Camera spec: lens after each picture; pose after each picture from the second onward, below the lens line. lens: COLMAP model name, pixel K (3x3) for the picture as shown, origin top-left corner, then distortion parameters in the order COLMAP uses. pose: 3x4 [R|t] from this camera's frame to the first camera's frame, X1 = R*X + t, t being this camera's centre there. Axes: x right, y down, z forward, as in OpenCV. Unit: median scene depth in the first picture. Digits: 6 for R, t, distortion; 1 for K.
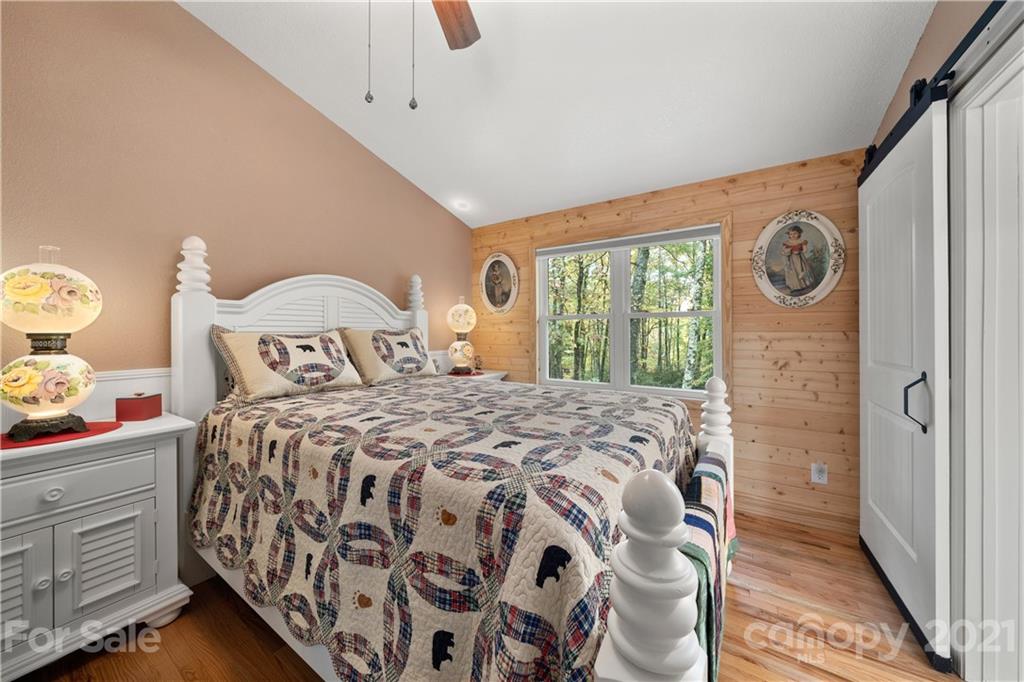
lens RADIAL K [[353.9, 0, 509.0], [0, 353.9, 332.5], [0, 0, 1]] dist [-0.006136, 0.000010]
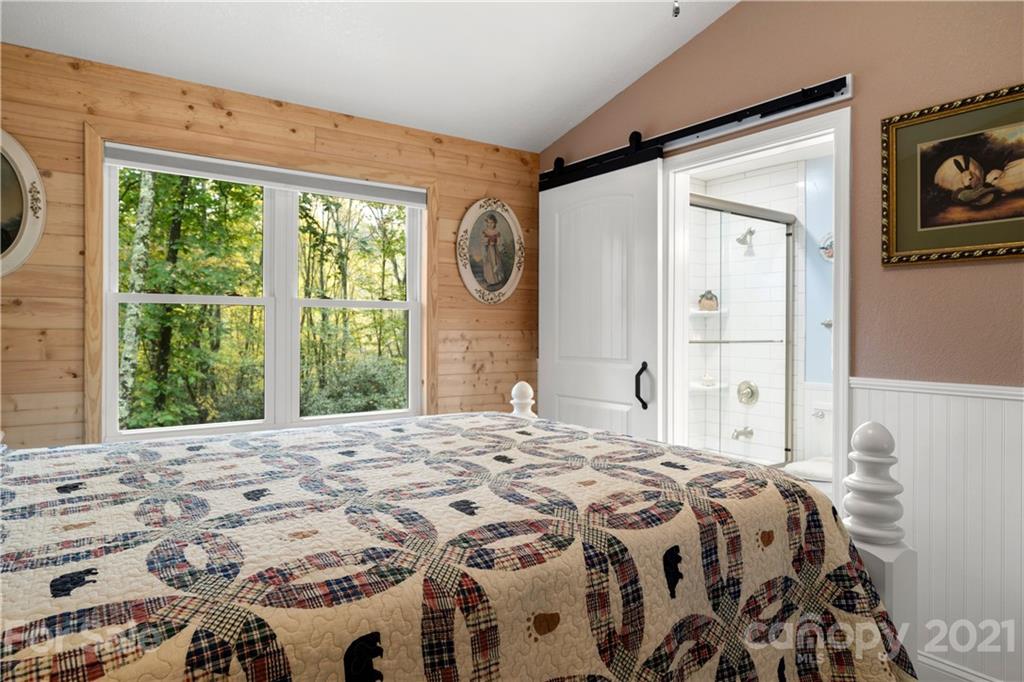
lens RADIAL K [[603.9, 0, 512.0], [0, 603.9, 341.0], [0, 0, 1]] dist [-0.003488, 0.000494]
pose [[0.390404, -0.011996, 0.920565, -0.606897], [-0.002162, 0.999900, 0.013947, 0.003831], [-0.920641, -0.007435, 0.390339, 0.336129]]
